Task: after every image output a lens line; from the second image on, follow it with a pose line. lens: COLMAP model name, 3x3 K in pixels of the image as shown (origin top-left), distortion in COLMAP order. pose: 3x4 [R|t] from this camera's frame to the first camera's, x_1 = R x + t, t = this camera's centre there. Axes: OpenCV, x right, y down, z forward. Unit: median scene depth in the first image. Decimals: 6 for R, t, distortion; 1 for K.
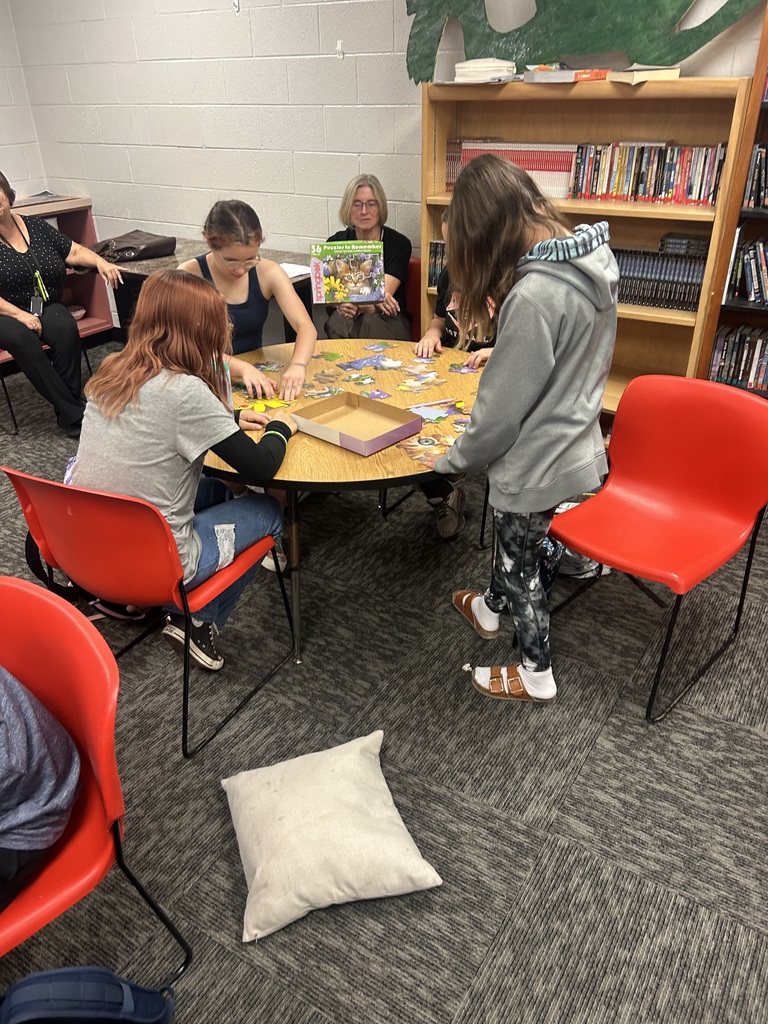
lens RADIAL K [[808.4, 0, 369.1], [0, 808.4, 473.5], [0, 0, 1]] dist [0.005484, 0.002373]
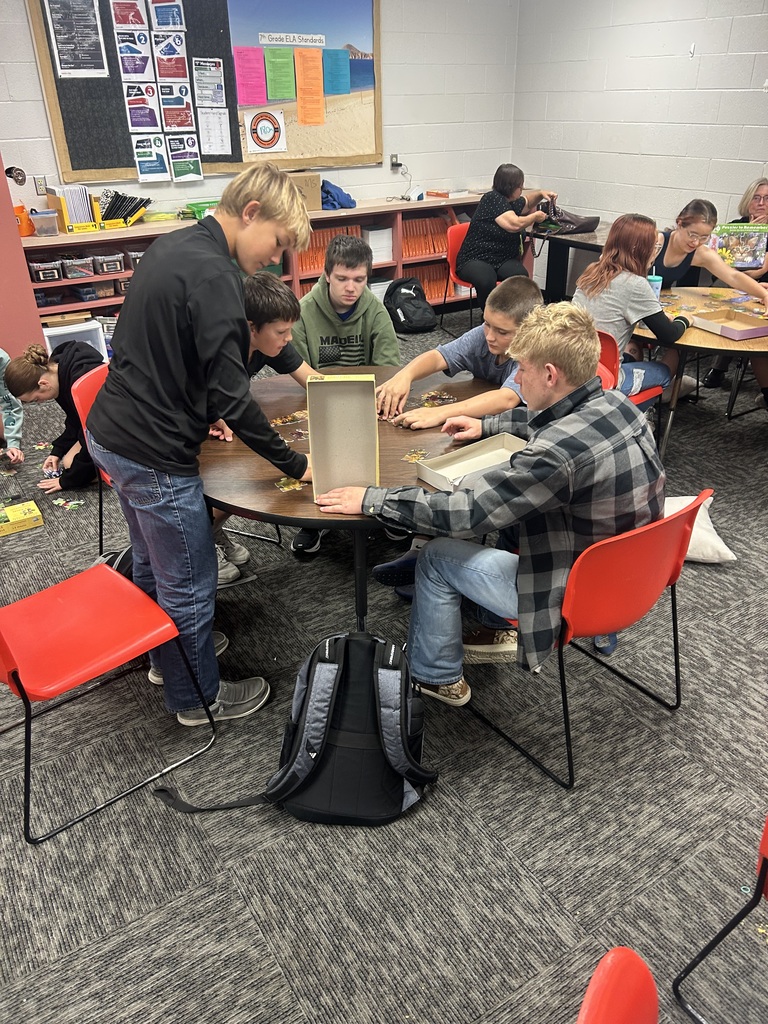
lens RADIAL K [[764.1, 0, 384.0], [0, 764.1, 512.0], [0, 0, 1]] dist [0.007252, 0.001070]
pose [[0.912161, 0.194441, -0.360769, -0.026028], [-0.177979, 0.980885, 0.078662, 0.323540], [0.369168, -0.007543, 0.929332, -0.709923]]
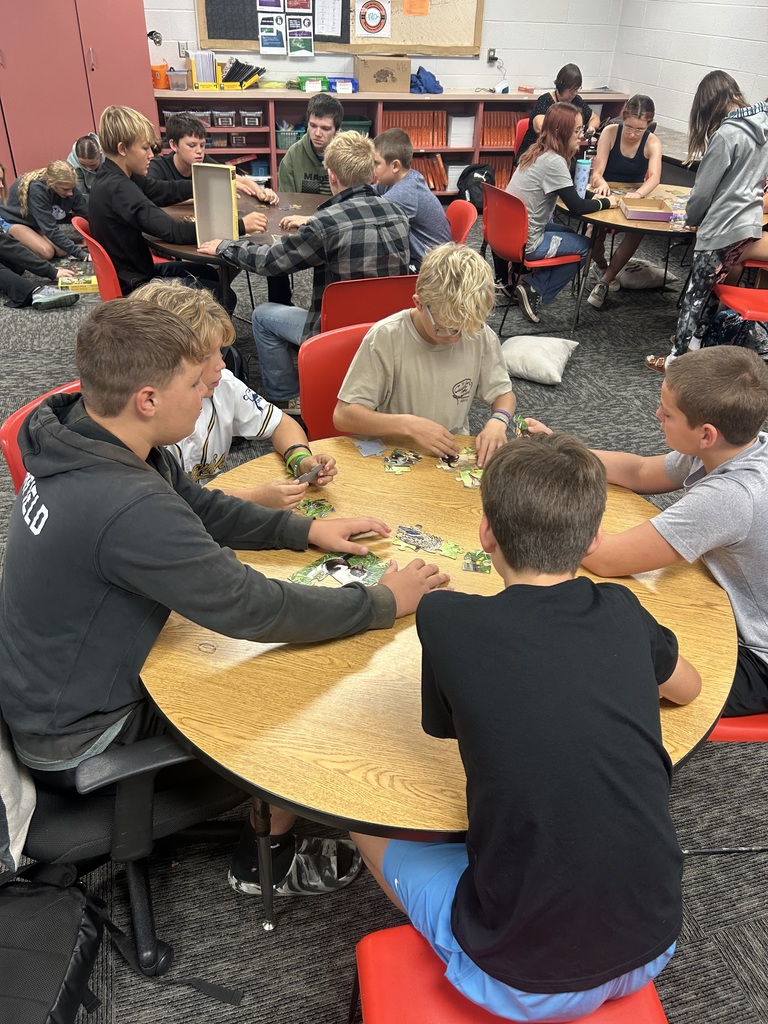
lens RADIAL K [[764.1, 0, 384.0], [0, 764.1, 512.0], [0, 0, 1]] dist [0.007252, 0.001070]
pose [[0.746965, 0.407539, -0.525315, 0.823683], [-0.334123, 0.913187, 0.233348, 0.400601], [0.574809, 0.001217, 0.818287, -0.900186]]
